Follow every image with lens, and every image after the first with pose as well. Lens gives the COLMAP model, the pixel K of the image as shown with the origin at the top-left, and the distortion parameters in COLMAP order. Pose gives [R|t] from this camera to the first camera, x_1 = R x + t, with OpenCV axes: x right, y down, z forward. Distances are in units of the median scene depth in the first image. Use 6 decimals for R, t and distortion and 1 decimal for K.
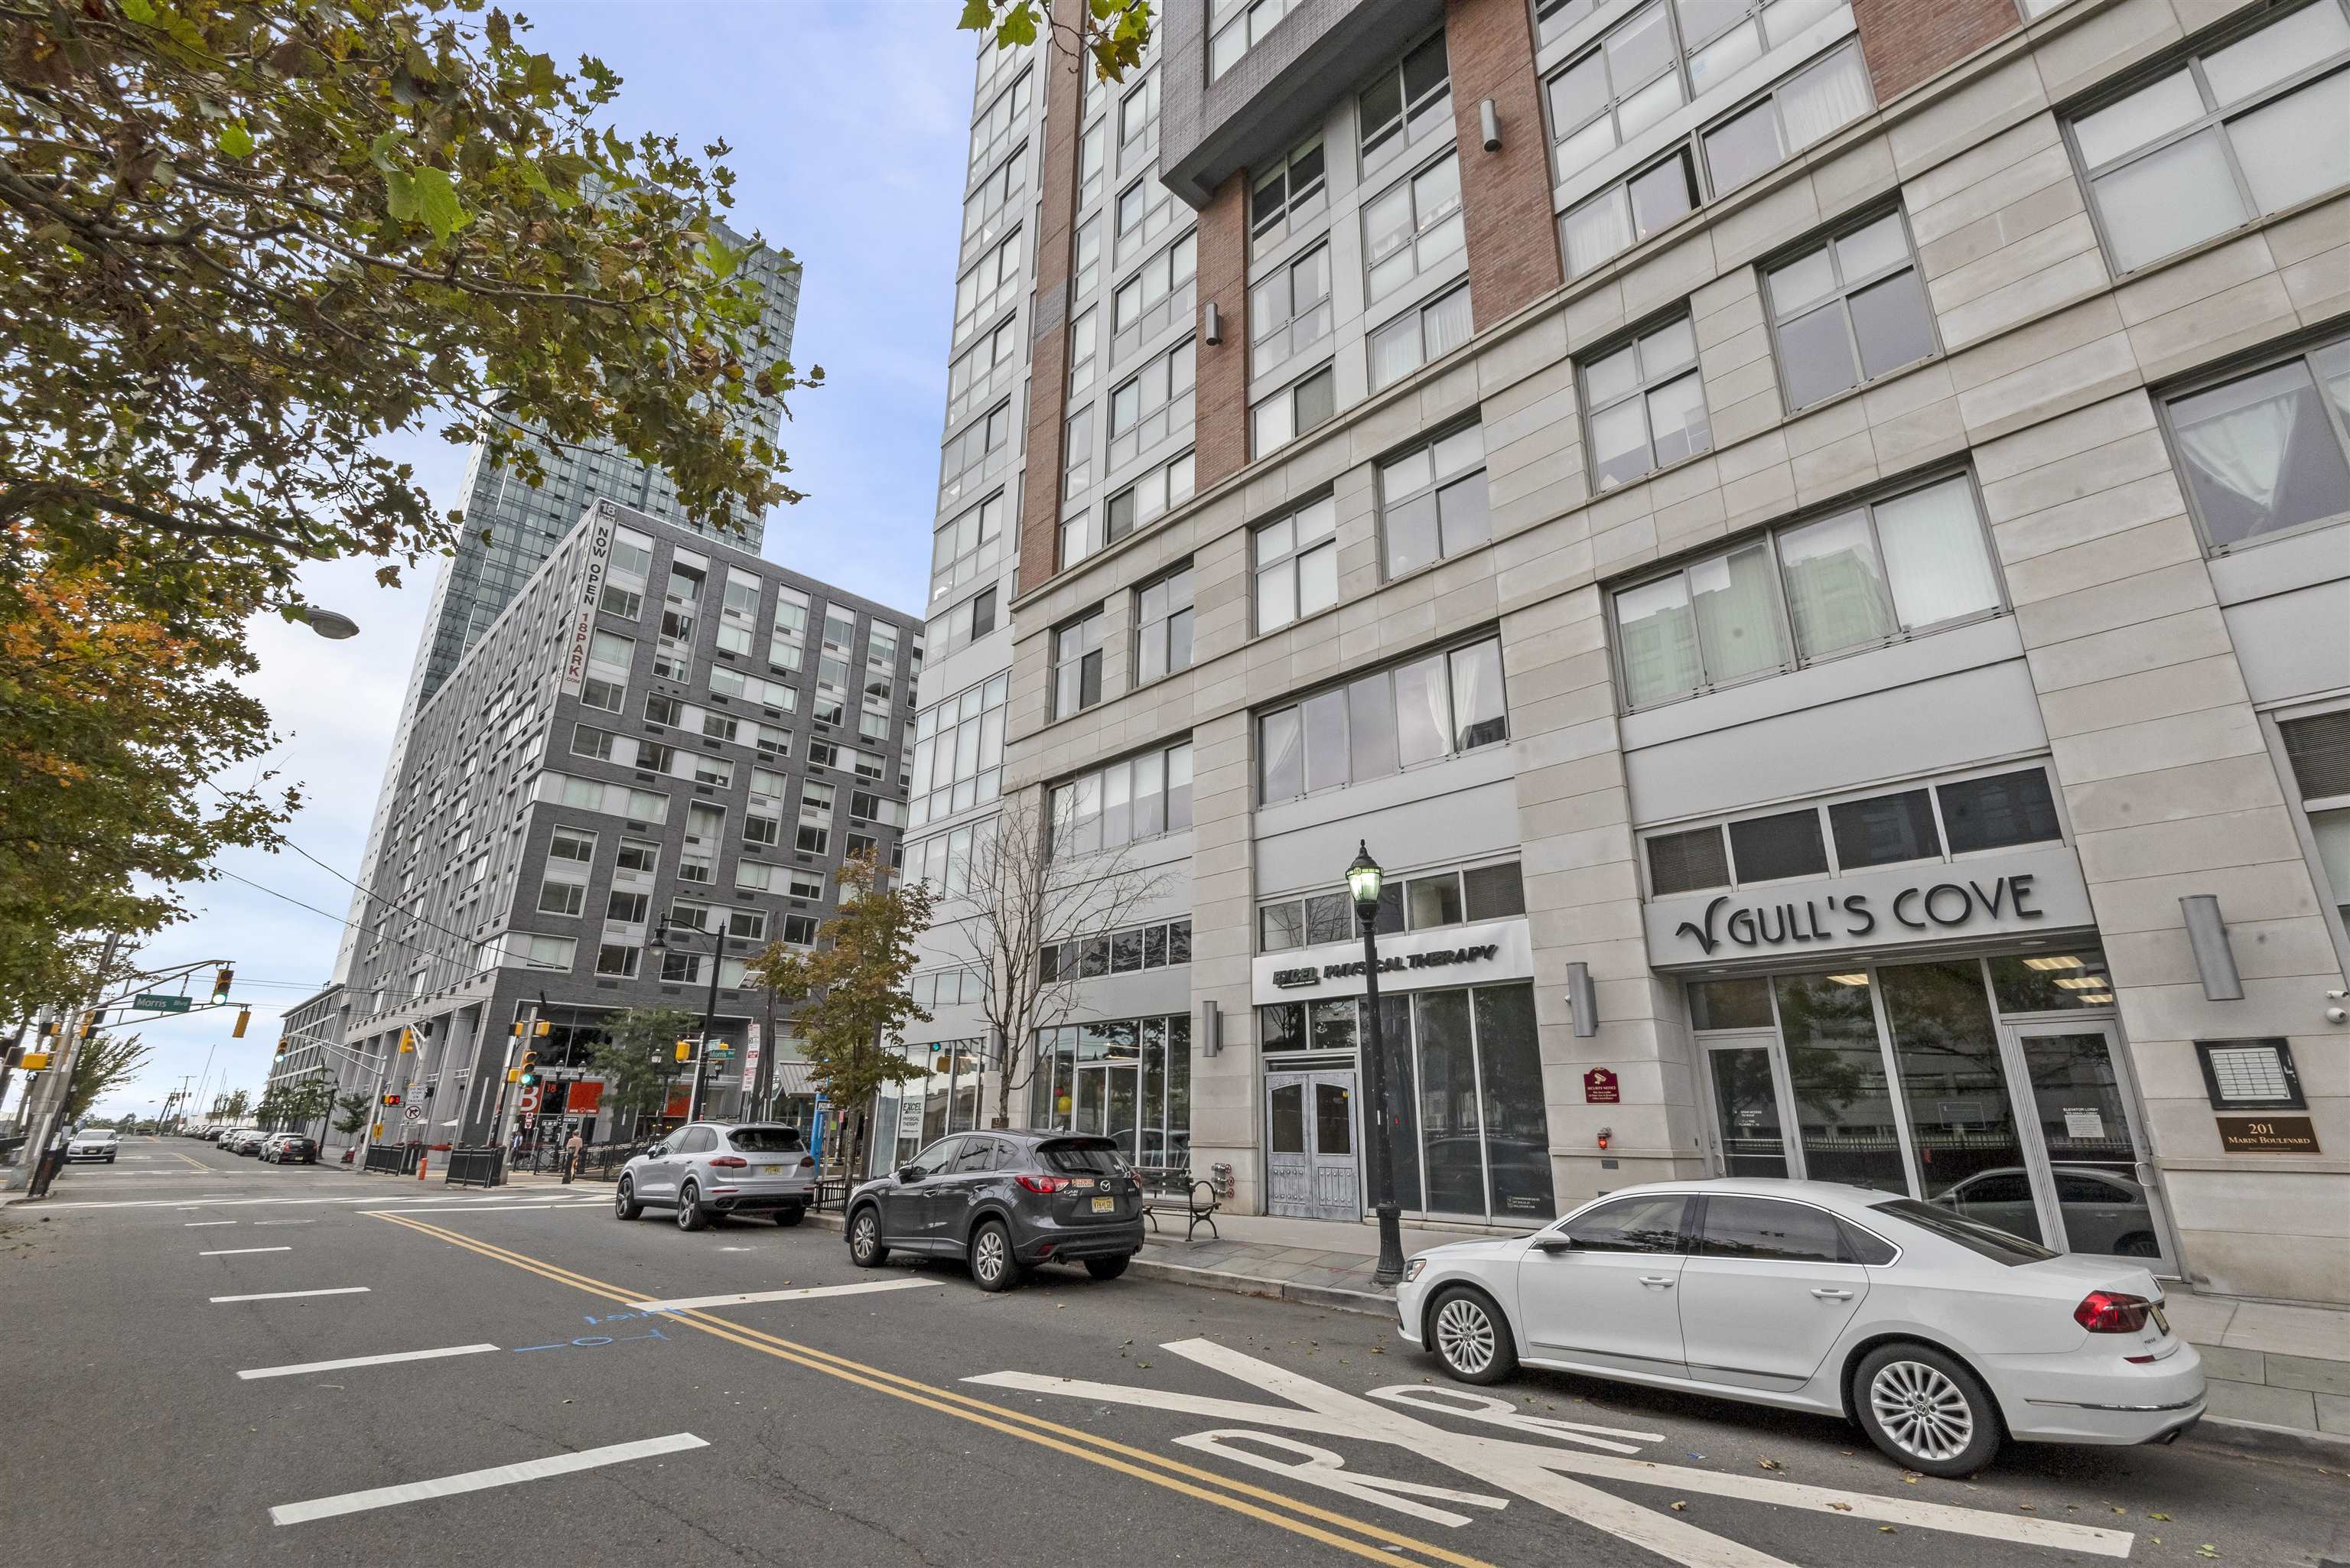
lens RADIAL K [[1068.2, 0, 1174.4], [0, 1068.2, 747.8], [0, 0, 1]] dist [0.077649, -0.071938]
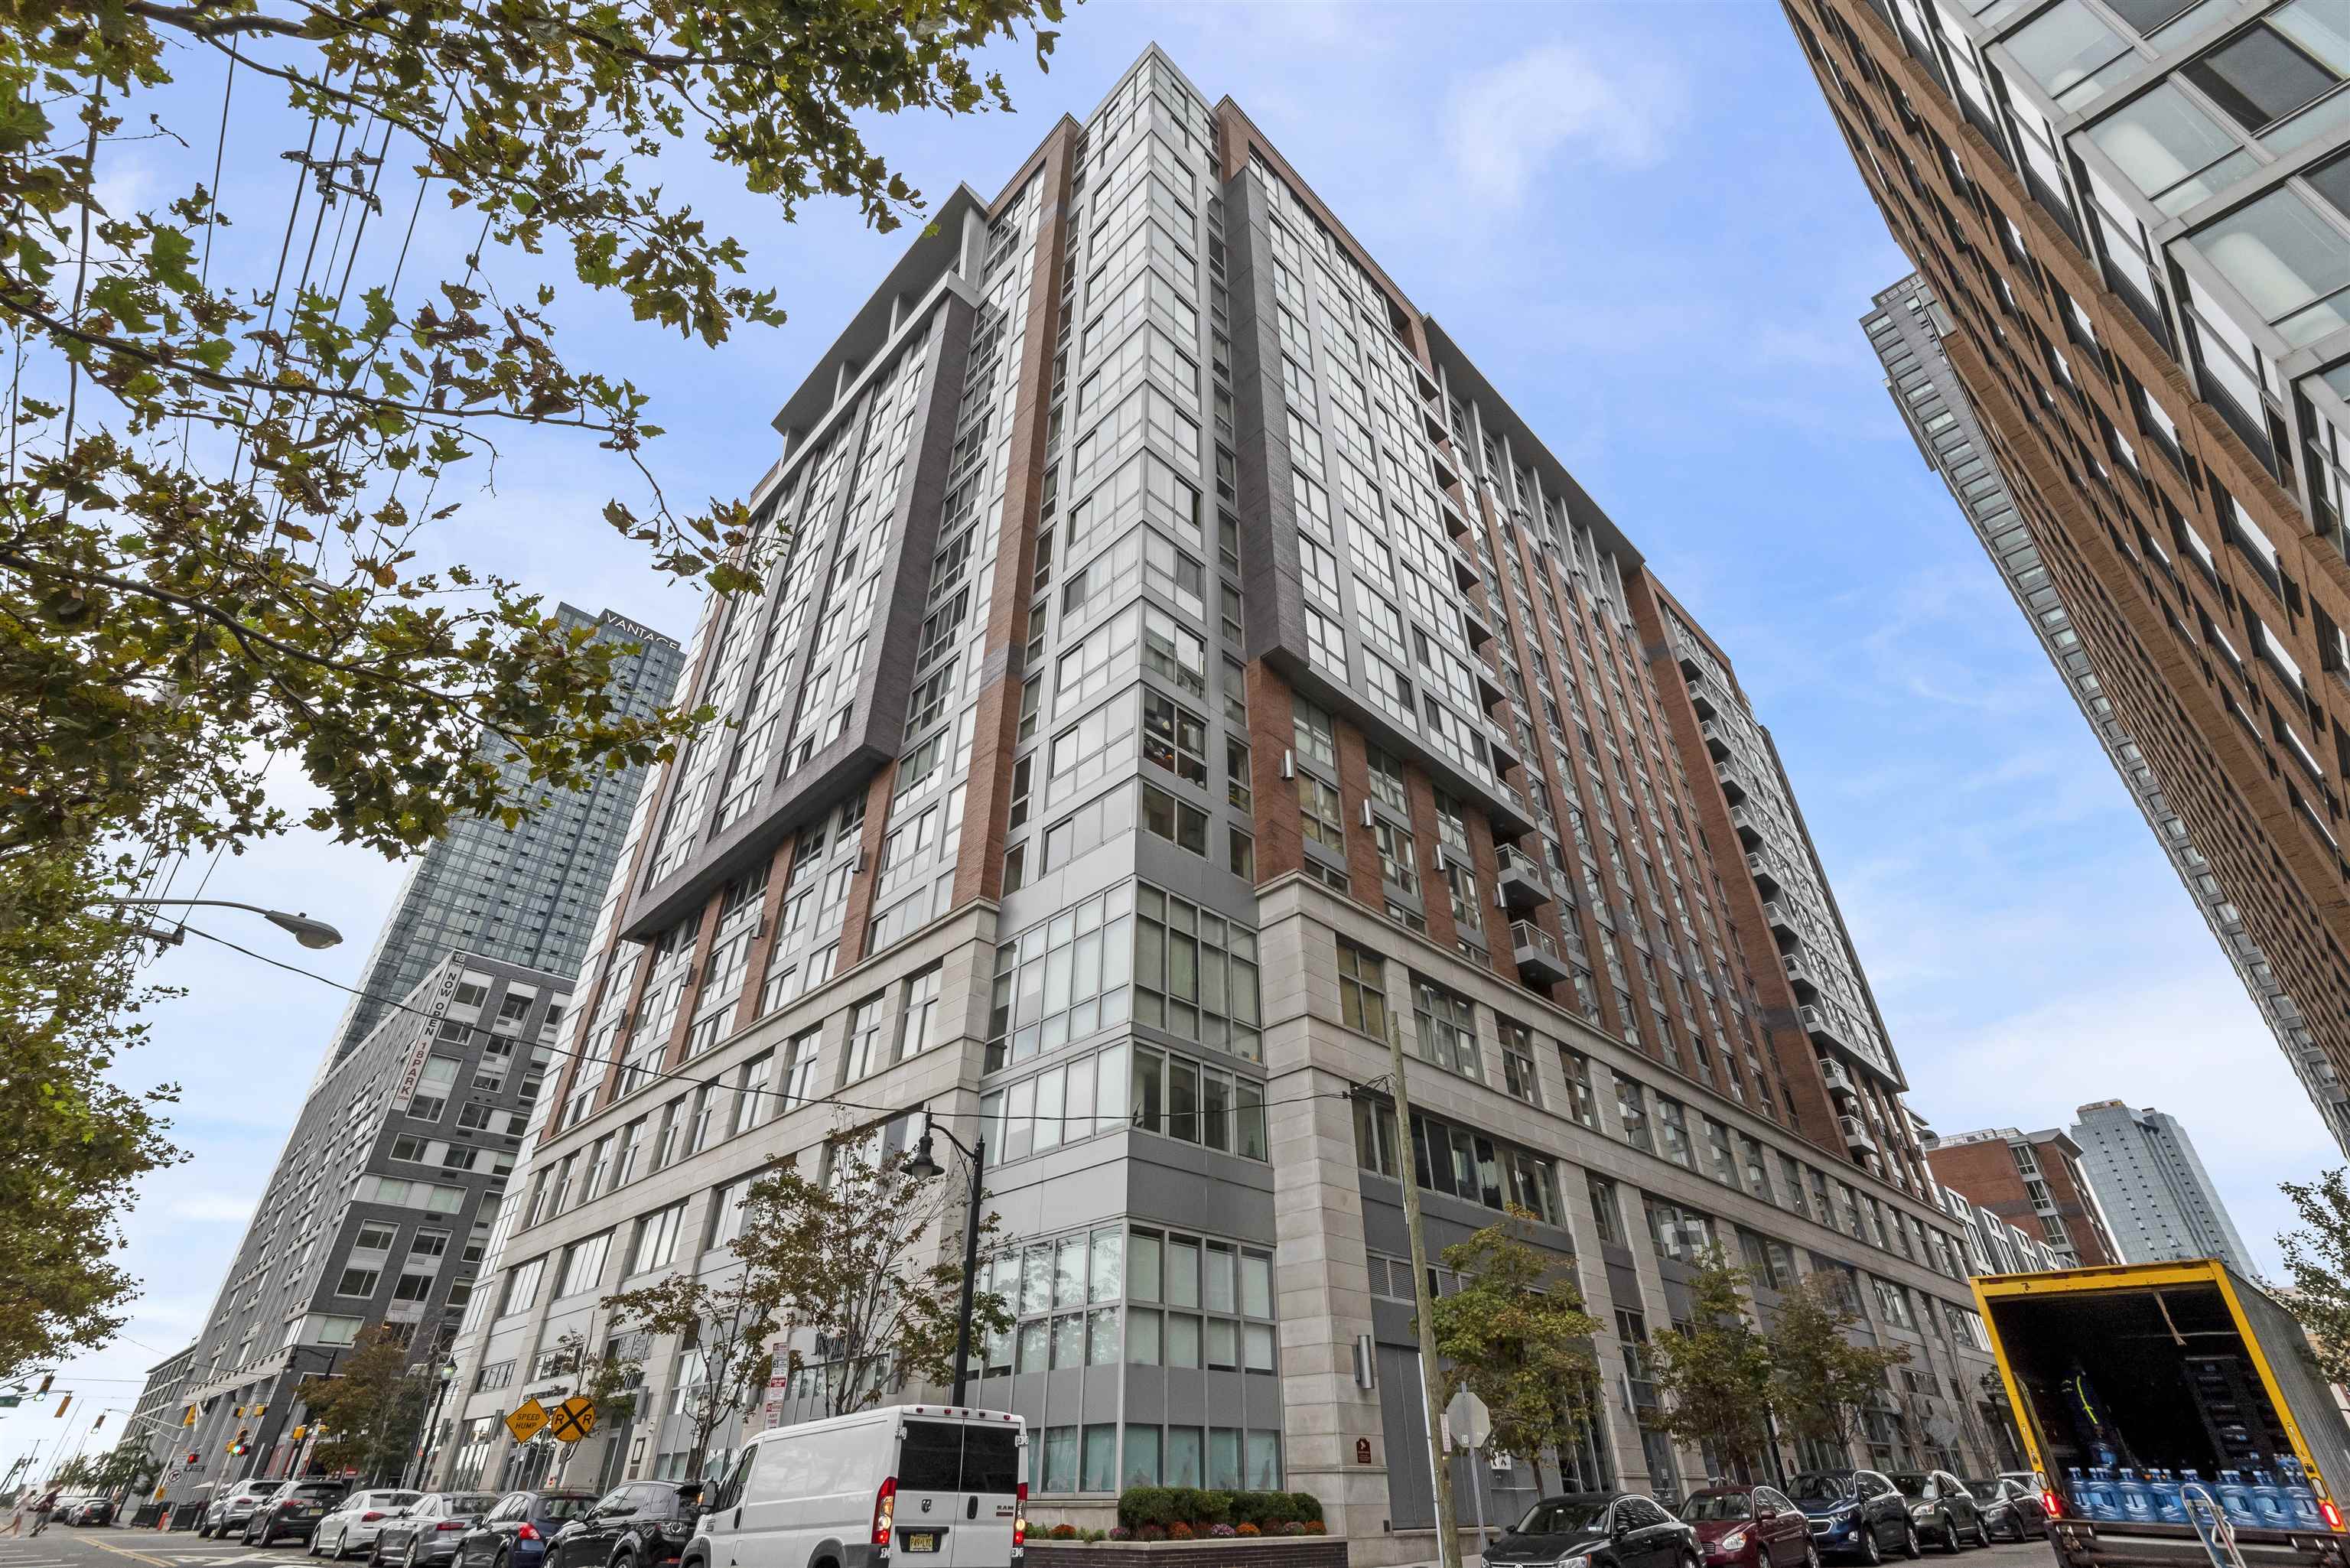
lens RADIAL K [[1036.6, 0, 1175.0], [0, 1036.6, 784.0], [0, 0, 1]] dist [0.073107, -0.026632]
pose [[0.999799, -0.011563, 0.016368, 0.365541], [0.014952, 0.974228, -0.225069, -0.125940], [-0.013344, 0.225269, 0.974205, -0.366751]]
